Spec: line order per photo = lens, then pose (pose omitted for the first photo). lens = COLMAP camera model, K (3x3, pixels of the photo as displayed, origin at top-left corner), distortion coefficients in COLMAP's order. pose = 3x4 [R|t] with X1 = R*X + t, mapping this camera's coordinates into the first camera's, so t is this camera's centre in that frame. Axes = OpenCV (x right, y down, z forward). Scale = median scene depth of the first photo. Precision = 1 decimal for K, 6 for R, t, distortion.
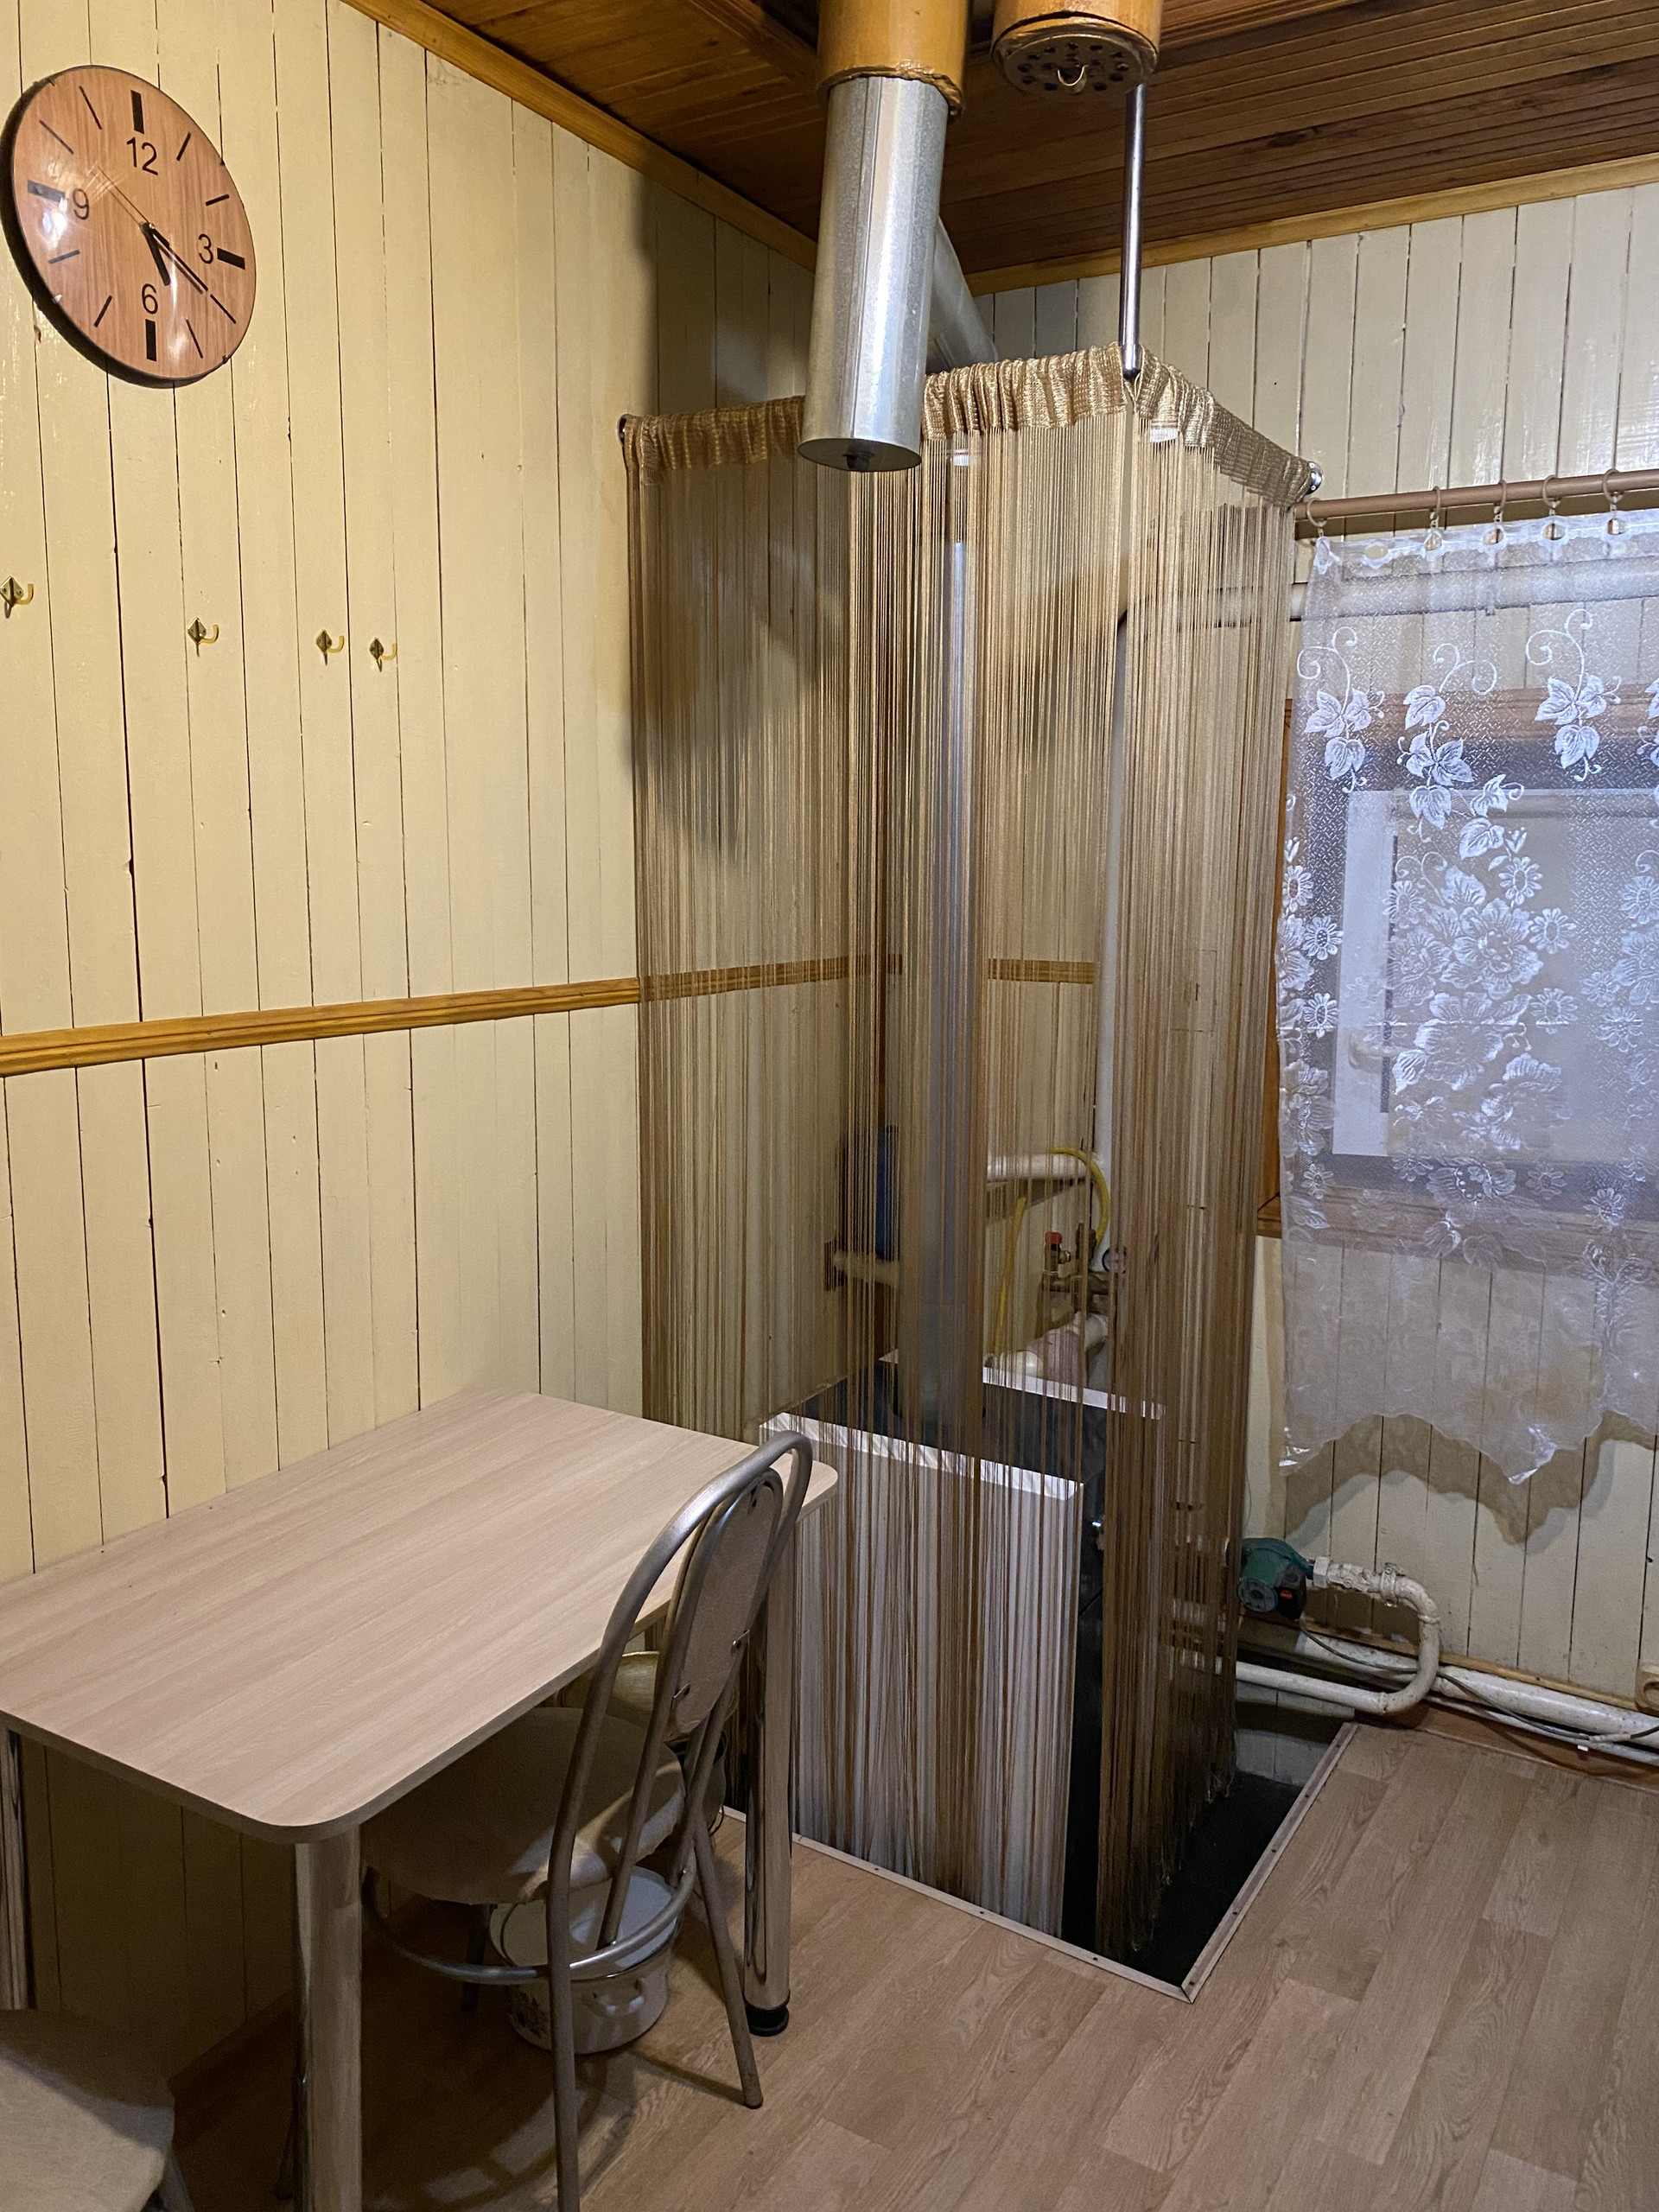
lens RADIAL K [[1705.2, 0, 829.5], [0, 1705.2, 1106.0], [0, 0, 1]] dist [-0.005591, -0.003308]
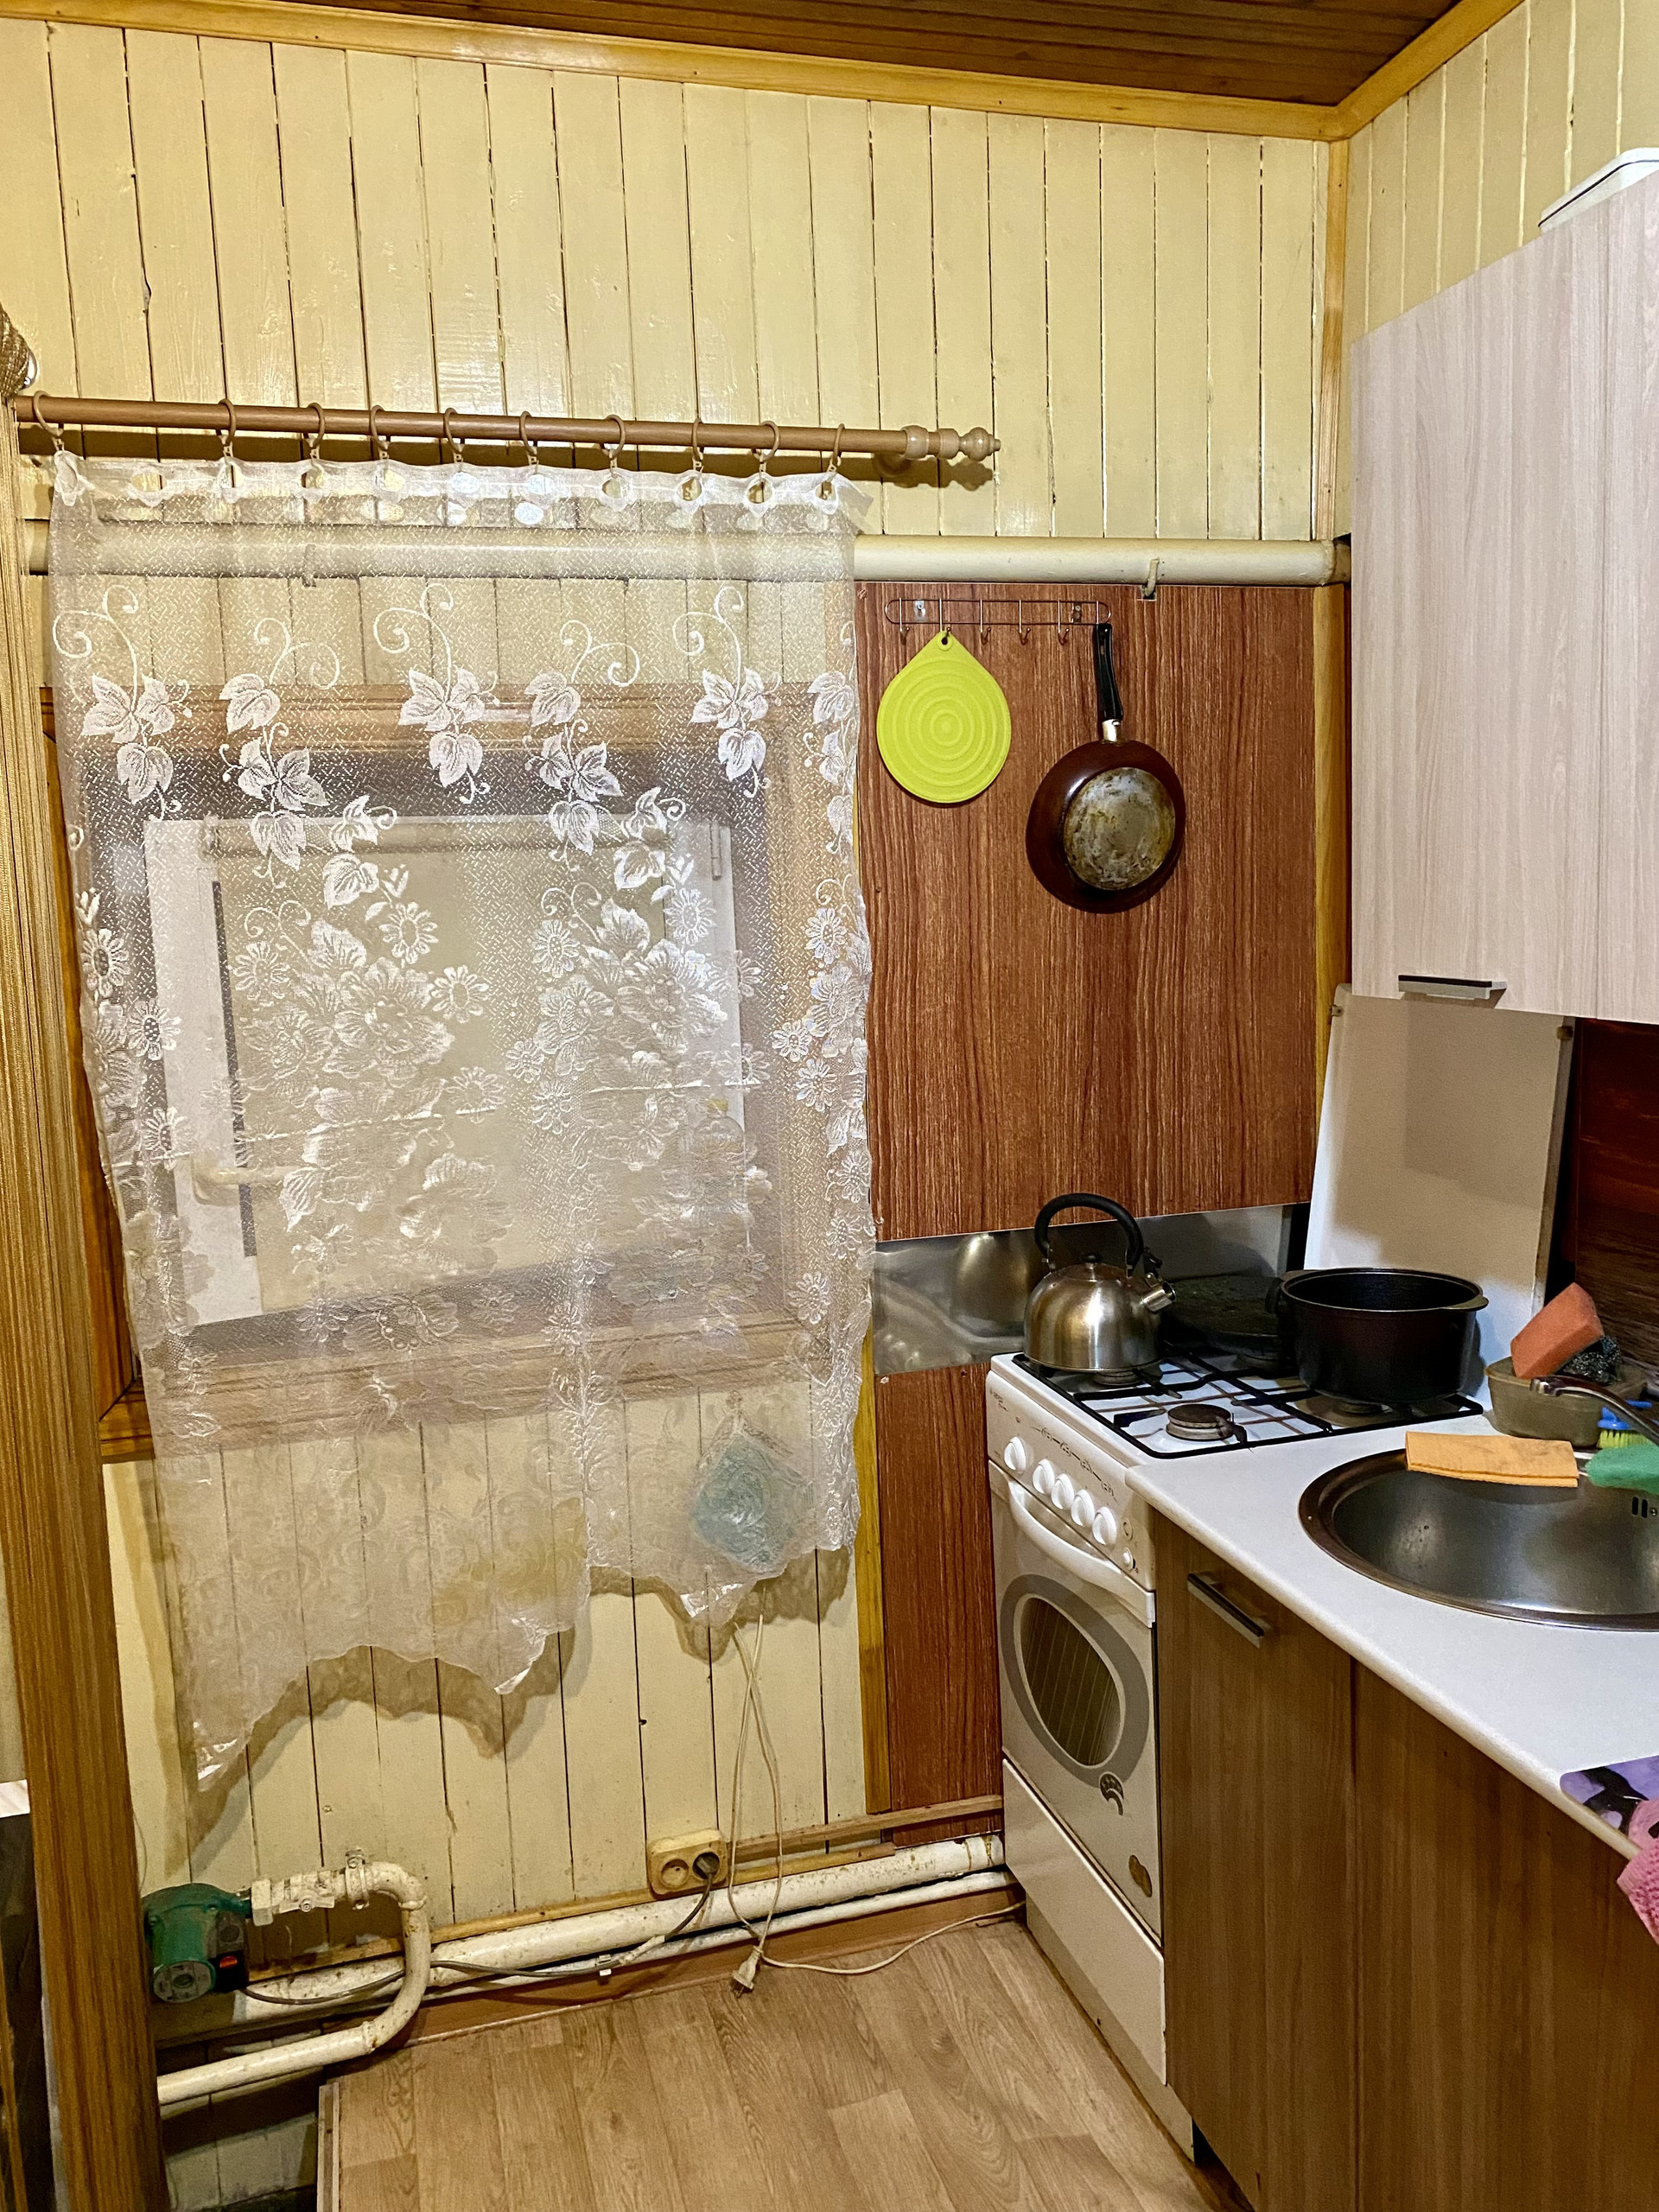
lens RADIAL K [[1732.1, 0, 829.5], [0, 1732.1, 1106.0], [0, 0, 1]] dist [0.029834, -0.010144]
pose [[0.679789, -0.125439, 0.722600, -0.042645], [0.150521, 0.988154, 0.029934, -0.048439], [-0.717795, 0.088417, 0.690618, 0.318957]]
